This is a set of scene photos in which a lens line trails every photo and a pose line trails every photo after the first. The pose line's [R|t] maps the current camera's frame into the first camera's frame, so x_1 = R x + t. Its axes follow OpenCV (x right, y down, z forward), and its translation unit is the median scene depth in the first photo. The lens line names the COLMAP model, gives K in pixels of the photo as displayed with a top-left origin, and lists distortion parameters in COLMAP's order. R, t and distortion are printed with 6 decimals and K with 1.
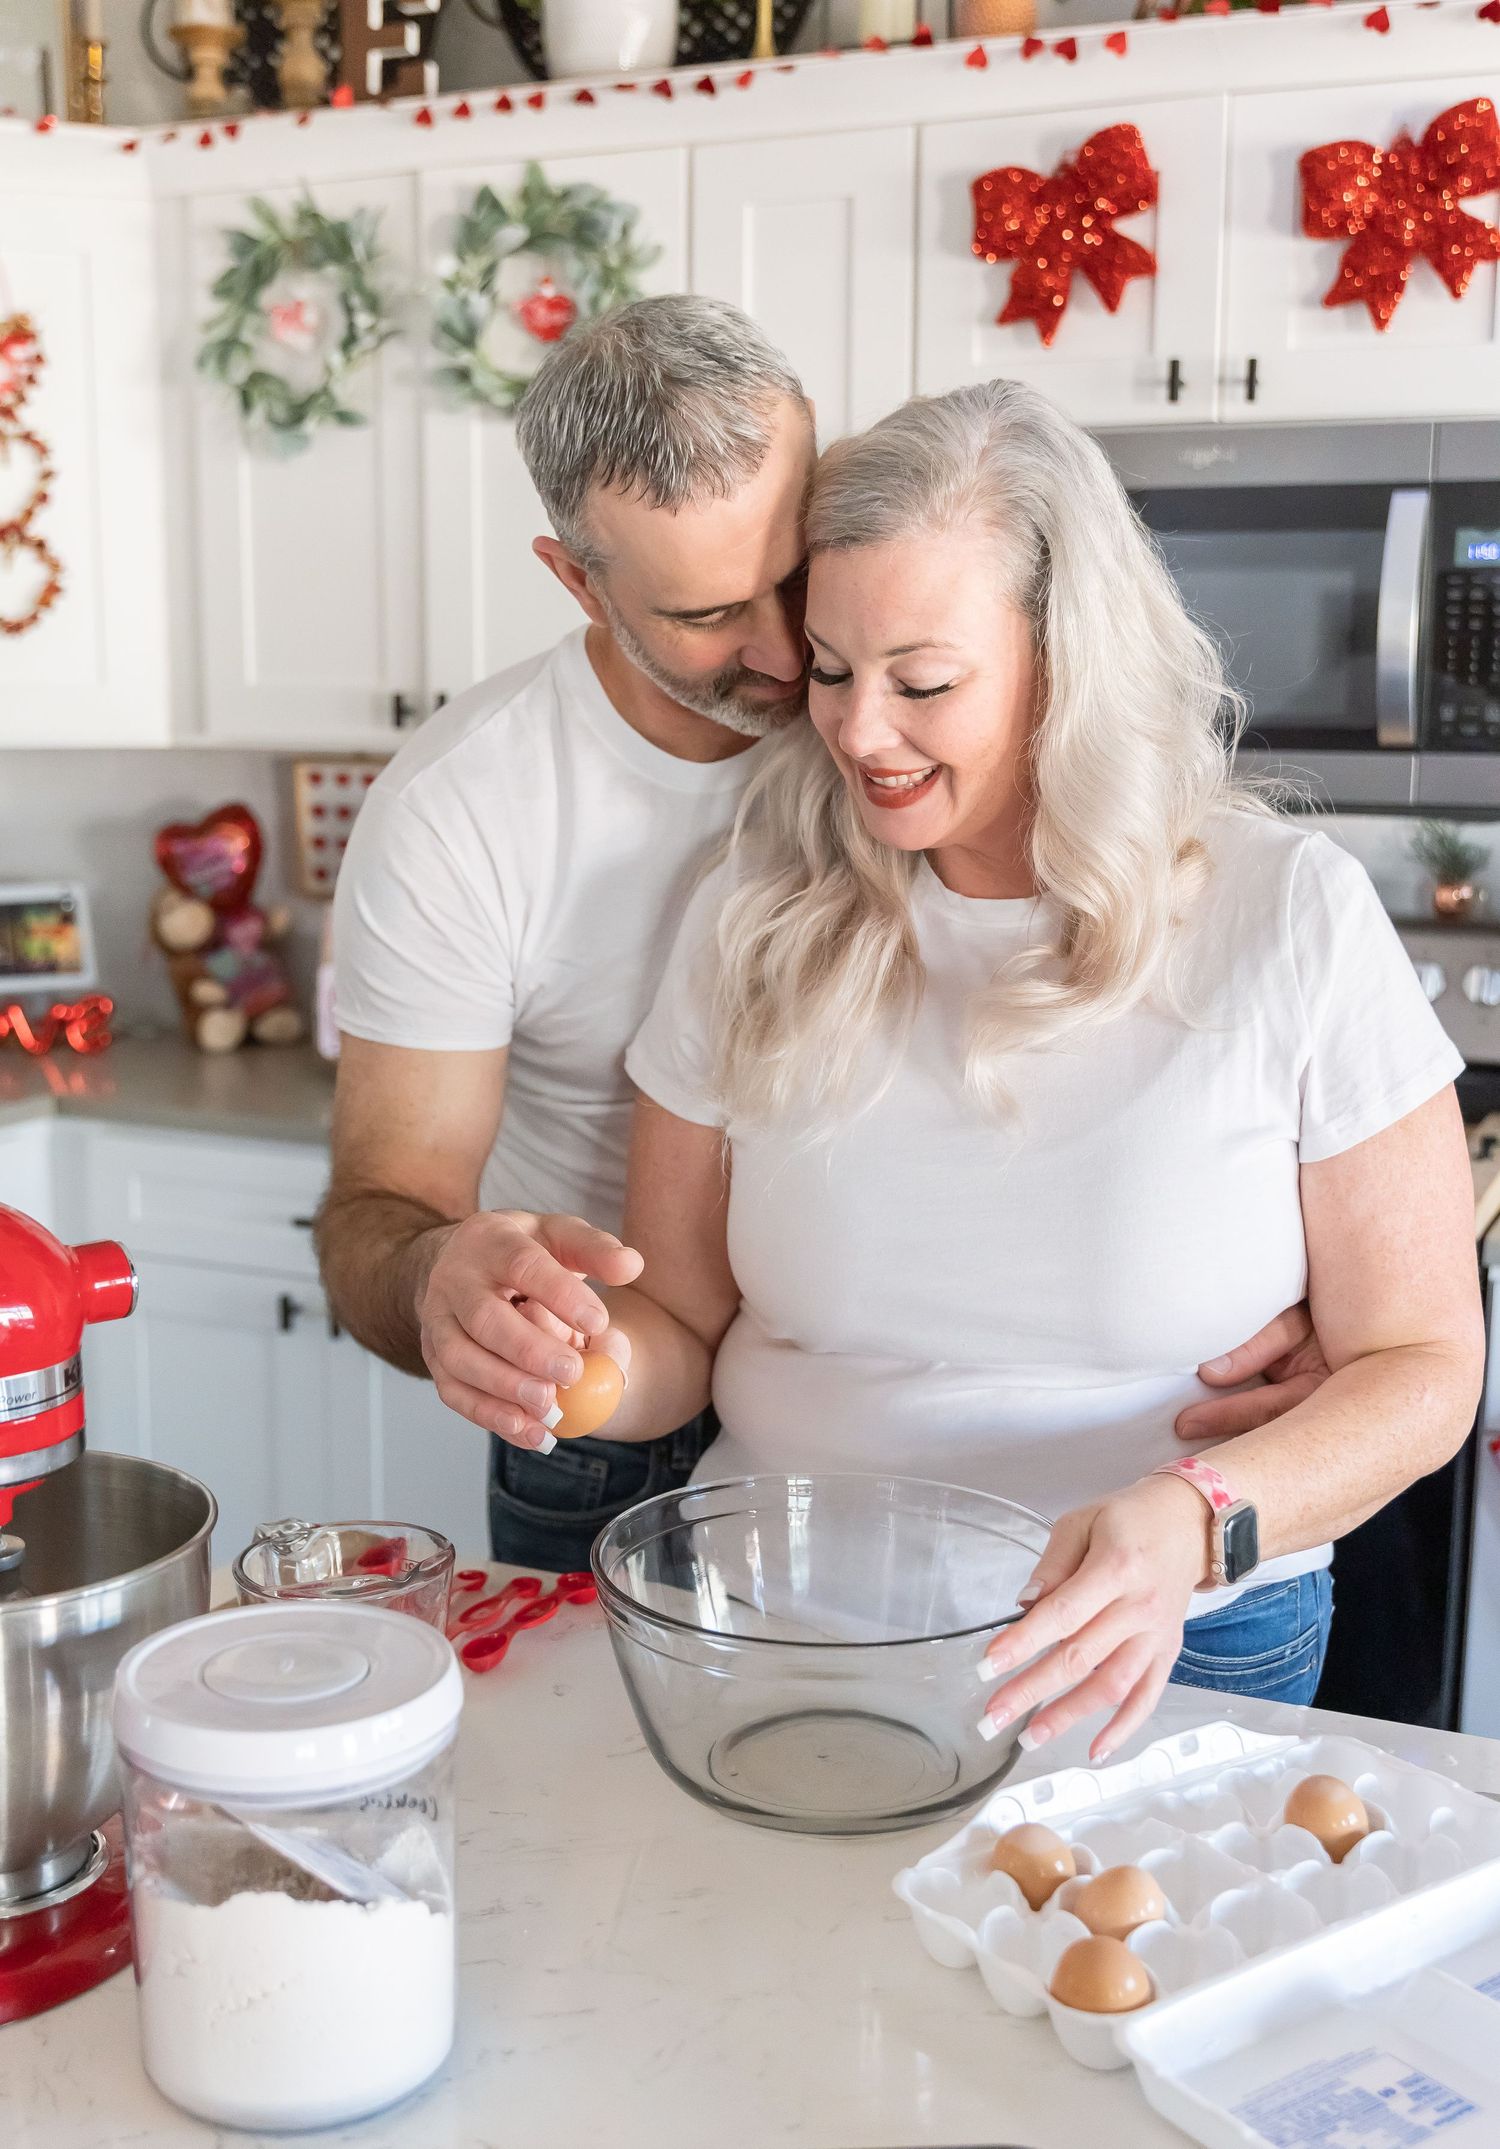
lens RADIAL K [[2468.7, 0, 742.1], [0, 2468.7, 1132.6], [0, 0, 1]] dist [-0.004560, -0.064258]
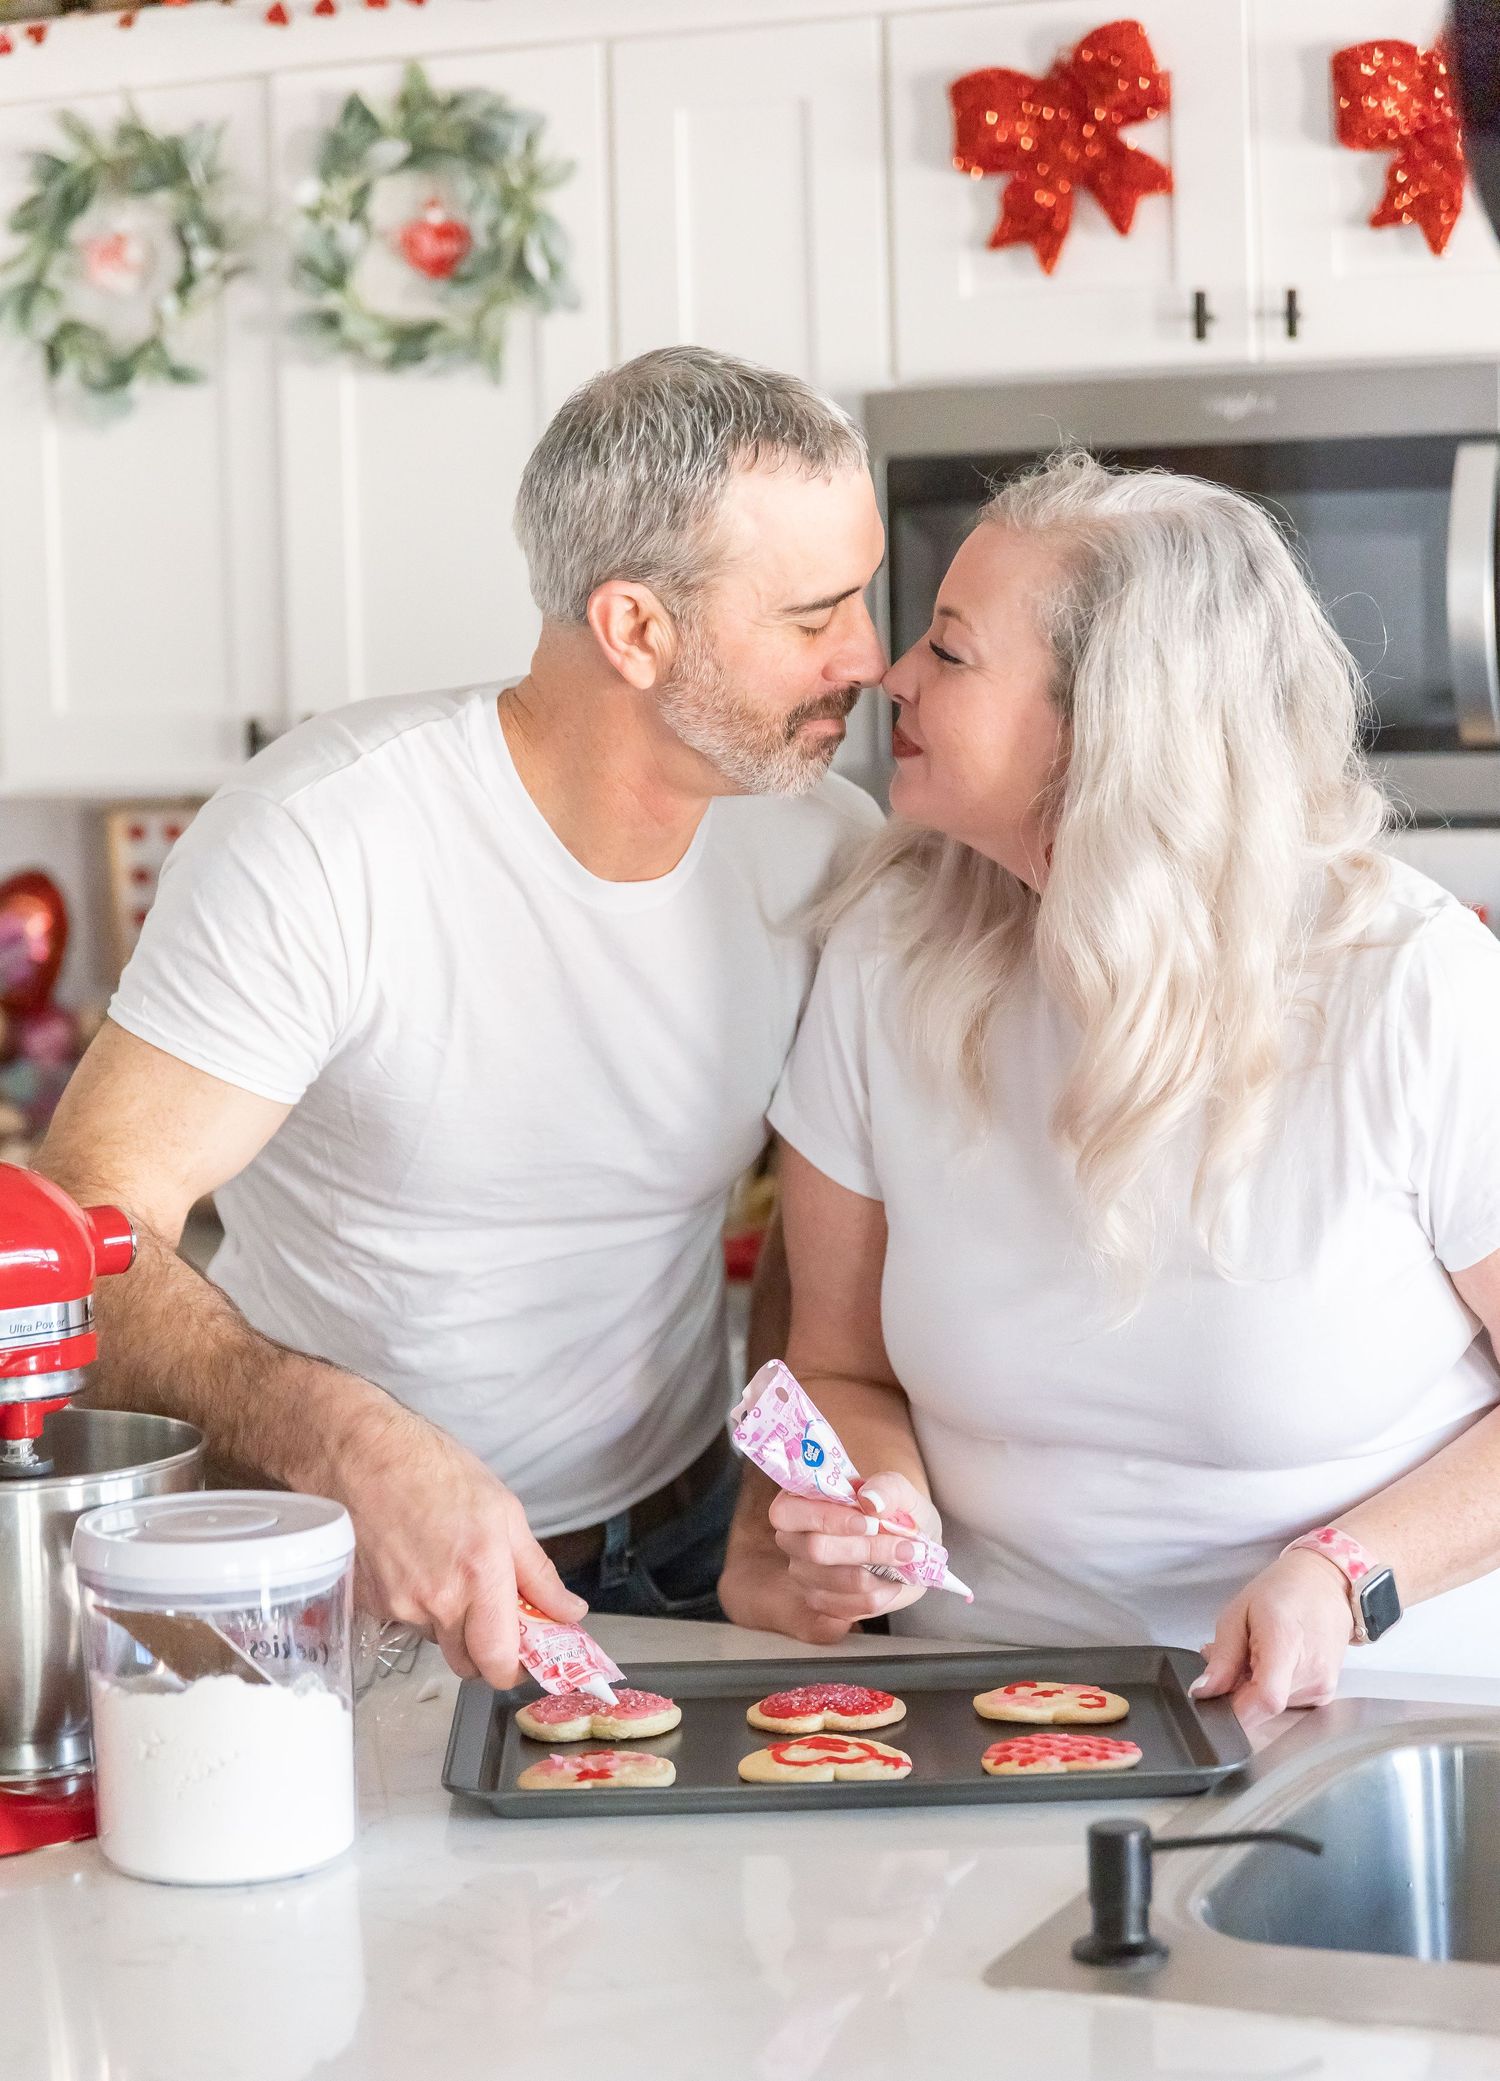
lens RADIAL K [[4449.3, 0, 750.0], [0, 4449.3, 1040.5], [0, 0, 1]] dist [-0.151723, -0.847469]
pose [[0.999444, -0.033245, -0.002582, 0.018460], [0.032856, 0.995031, -0.093983, 0.063391], [0.005694, 0.093846, 0.995570, -0.405410]]
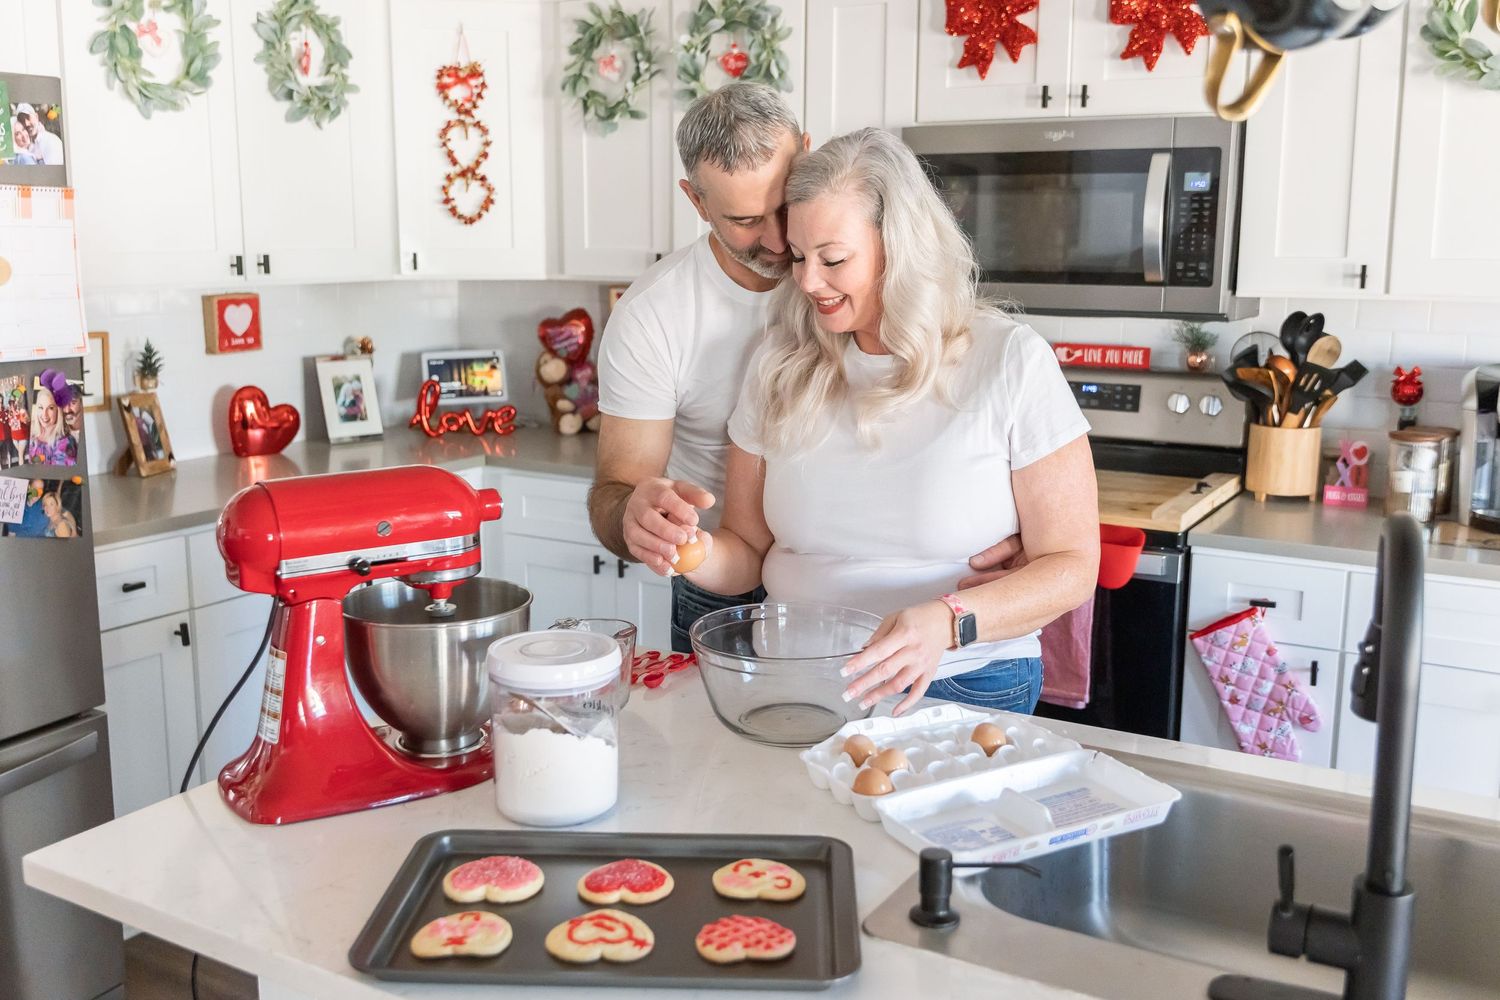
lens RADIAL K [[1447.0, 0, 750.0], [0, 1447.0, 500.0], [0, 0, 1]] dist [-0.002615, -0.010214]
pose [[0.995042, 0.016836, -0.098017, 0.053609], [-0.016965, 0.999856, -0.000480, 0.019892], [0.097995, 0.002141, 0.995185, -0.155954]]
